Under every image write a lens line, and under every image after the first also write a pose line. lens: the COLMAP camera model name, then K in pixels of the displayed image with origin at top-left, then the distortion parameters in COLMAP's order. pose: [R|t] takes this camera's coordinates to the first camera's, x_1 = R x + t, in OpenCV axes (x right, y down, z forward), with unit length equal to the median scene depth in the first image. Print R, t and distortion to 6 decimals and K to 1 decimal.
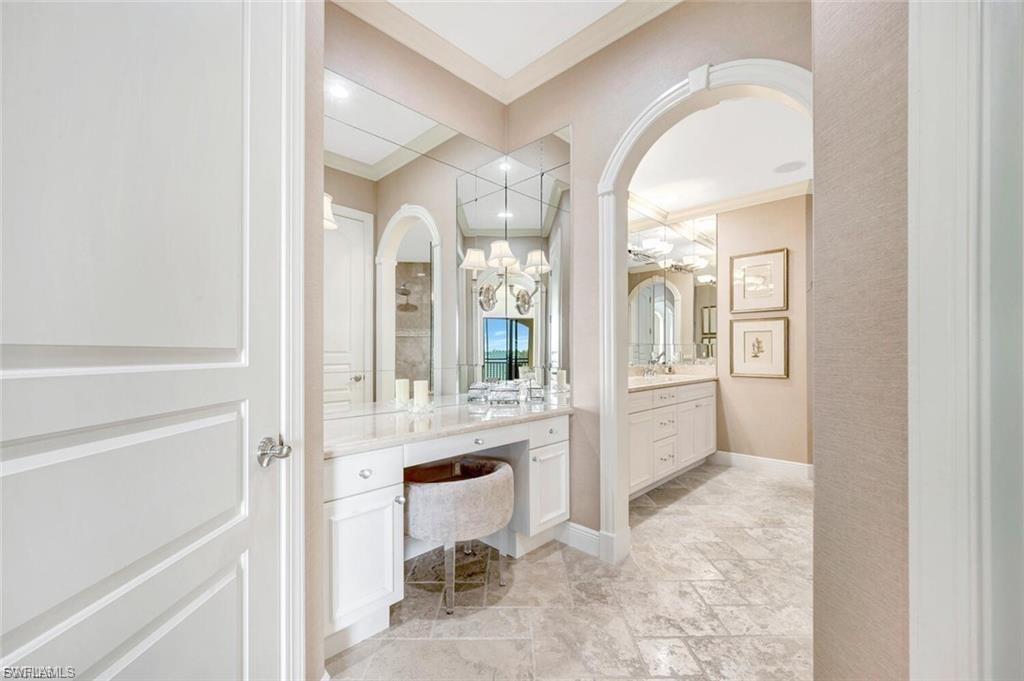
lens RADIAL K [[415.4, 0, 510.9], [0, 415.4, 356.8], [0, 0, 1]] dist [0.001609, 0.000078]
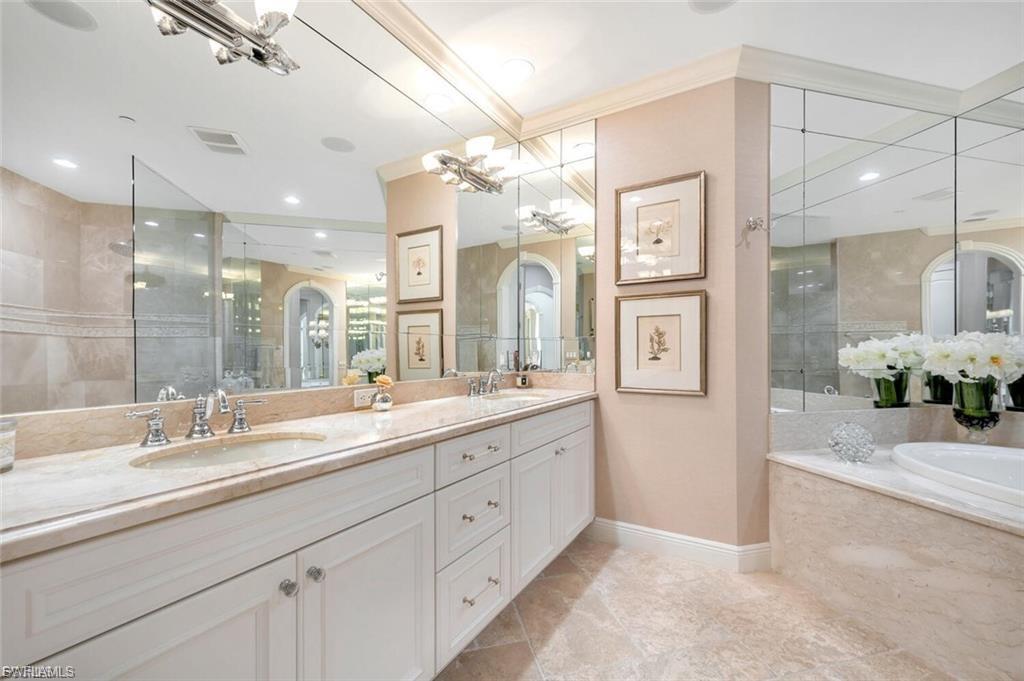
lens RADIAL K [[415.4, 0, 510.9], [0, 415.4, 356.8], [0, 0, 1]] dist [0.001609, 0.000078]
pose [[0.975137, -0.000574, 0.221601, 0.260532], [0.000272, 0.999999, 0.001392, -0.004377], [-0.221601, -0.001297, 0.975137, 0.473553]]
